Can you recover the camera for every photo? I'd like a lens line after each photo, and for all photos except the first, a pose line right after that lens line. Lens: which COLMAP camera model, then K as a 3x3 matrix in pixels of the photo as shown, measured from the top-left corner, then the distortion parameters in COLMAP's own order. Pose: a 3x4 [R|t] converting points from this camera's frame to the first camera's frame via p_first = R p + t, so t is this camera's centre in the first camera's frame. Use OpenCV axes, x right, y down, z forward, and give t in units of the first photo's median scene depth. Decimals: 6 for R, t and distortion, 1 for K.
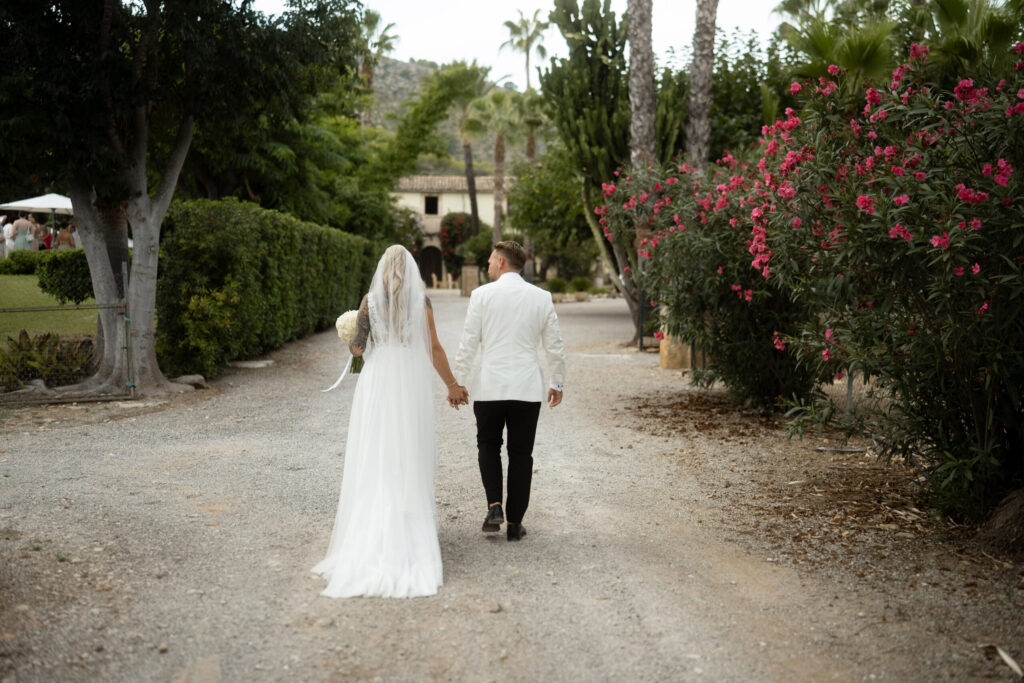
lens RADIAL K [[1096.3, 0, 512.0], [0, 1096.3, 341.5], [0, 0, 1]] dist [-0.027576, -0.000795]
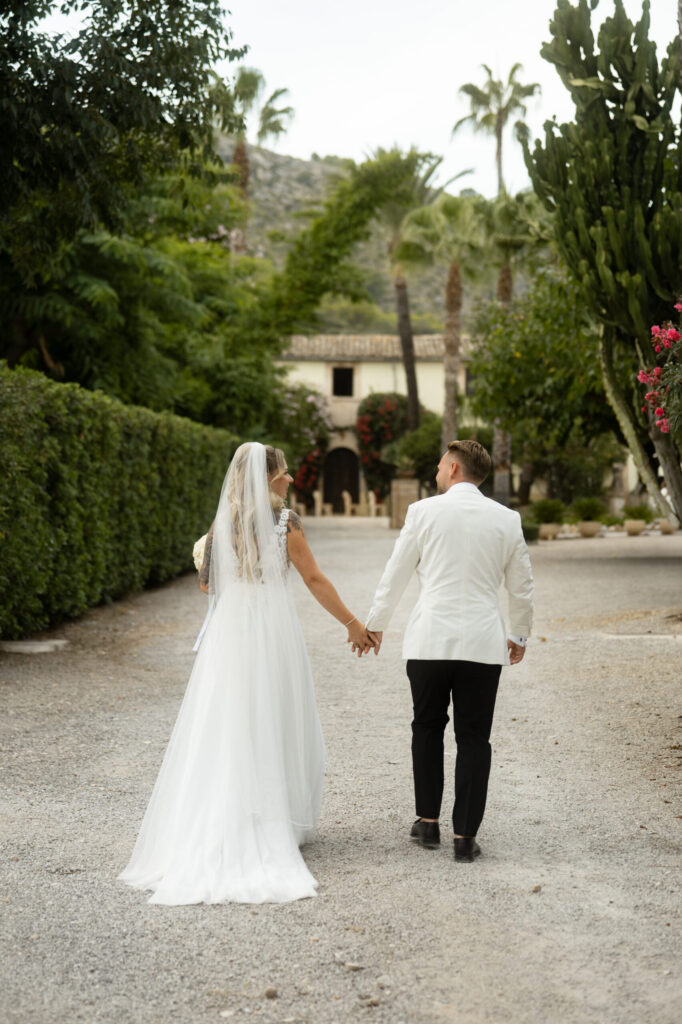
lens RADIAL K [[1515.1, 0, 341.0], [0, 1515.1, 512.0], [0, 0, 1]] dist [0.033289, -0.061302]
pose [[0.996835, 0.001661, -0.079482, -0.006856], [-0.005480, 0.998839, -0.047860, -0.010374], [0.079310, 0.048145, 0.995687, 0.162006]]
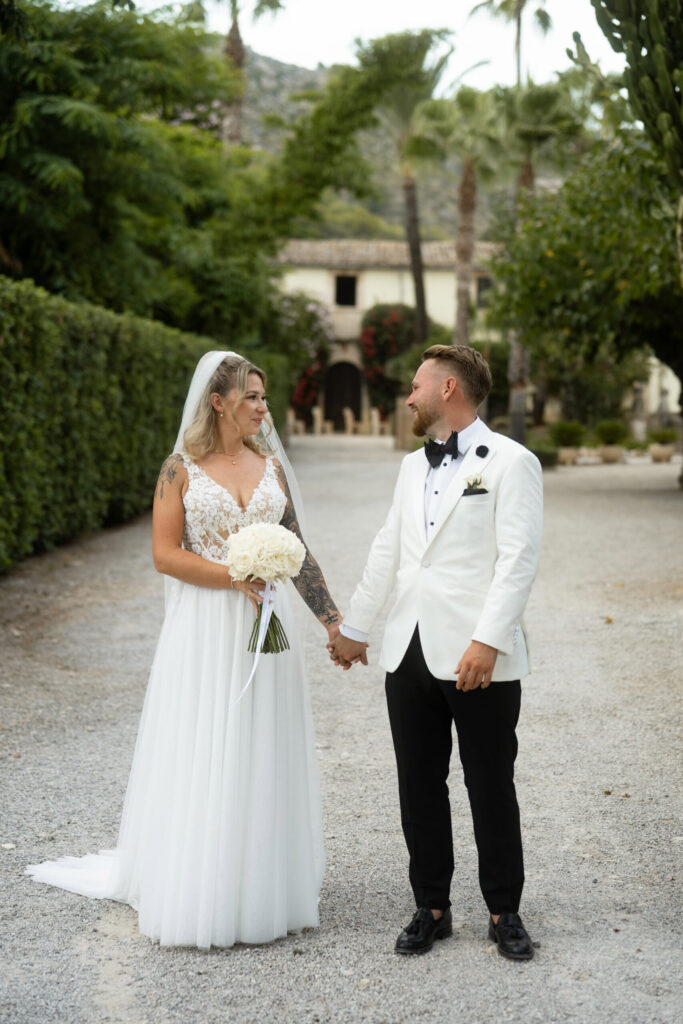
lens RADIAL K [[1096.3, 0, 362.7], [0, 1096.3, 516.1], [0, 0, 1]] dist [-0.027576, -0.000795]
pose [[0.997859, 0.020330, -0.062159, -0.028394], [-0.017505, 0.998804, 0.045657, -0.034289], [0.063013, -0.044471, 0.997021, 0.452383]]
